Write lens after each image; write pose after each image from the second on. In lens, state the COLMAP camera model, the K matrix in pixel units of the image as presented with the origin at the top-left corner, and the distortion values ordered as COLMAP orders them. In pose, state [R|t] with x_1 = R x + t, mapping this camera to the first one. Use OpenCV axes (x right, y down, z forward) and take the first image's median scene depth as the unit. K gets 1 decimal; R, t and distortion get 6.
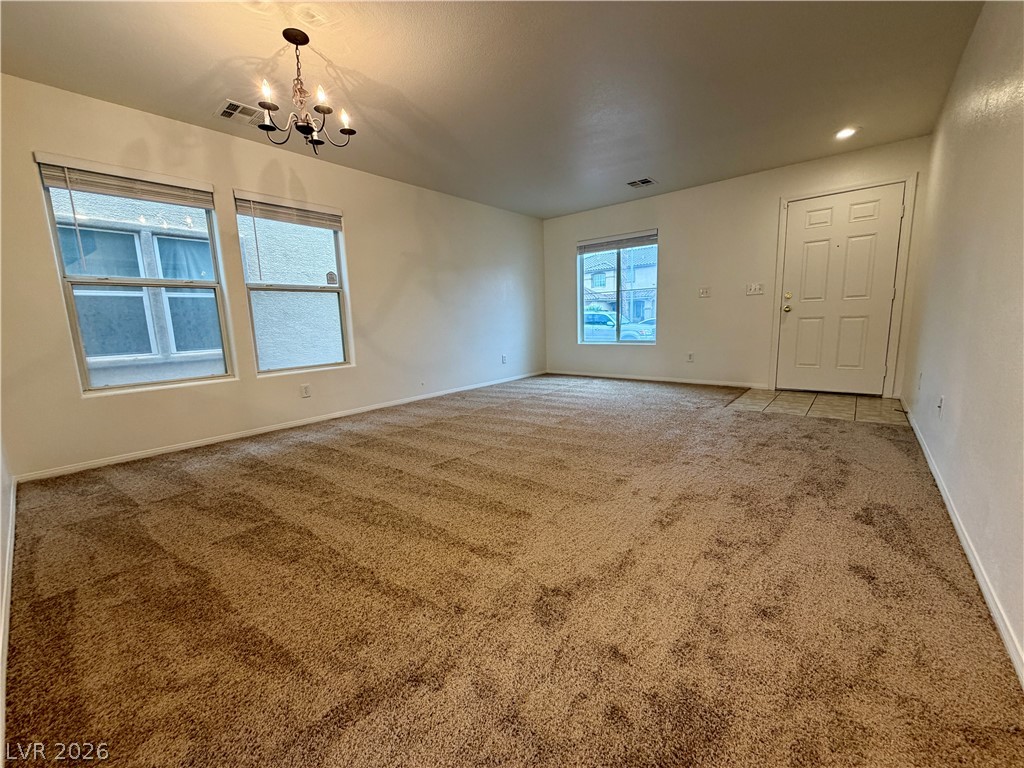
lens RADIAL K [[409.5, 0, 509.0], [0, 409.5, 384.3], [0, 0, 1]] dist [0.001522, -0.000130]
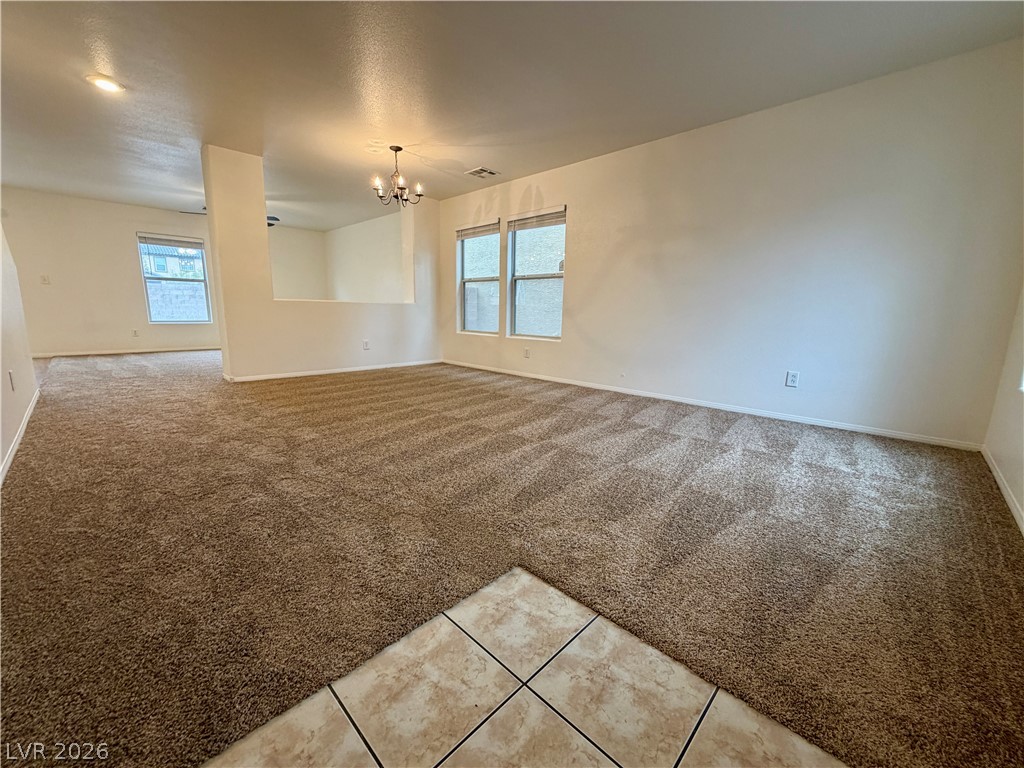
lens RADIAL K [[409.5, 0, 509.0], [0, 409.5, 384.3], [0, 0, 1]] dist [0.001522, -0.000130]
pose [[-0.067403, 0.218352, -0.973539, 0.907362], [-0.166088, 0.959688, 0.226745, -0.191478], [0.983805, 0.176977, -0.028420, 1.046318]]
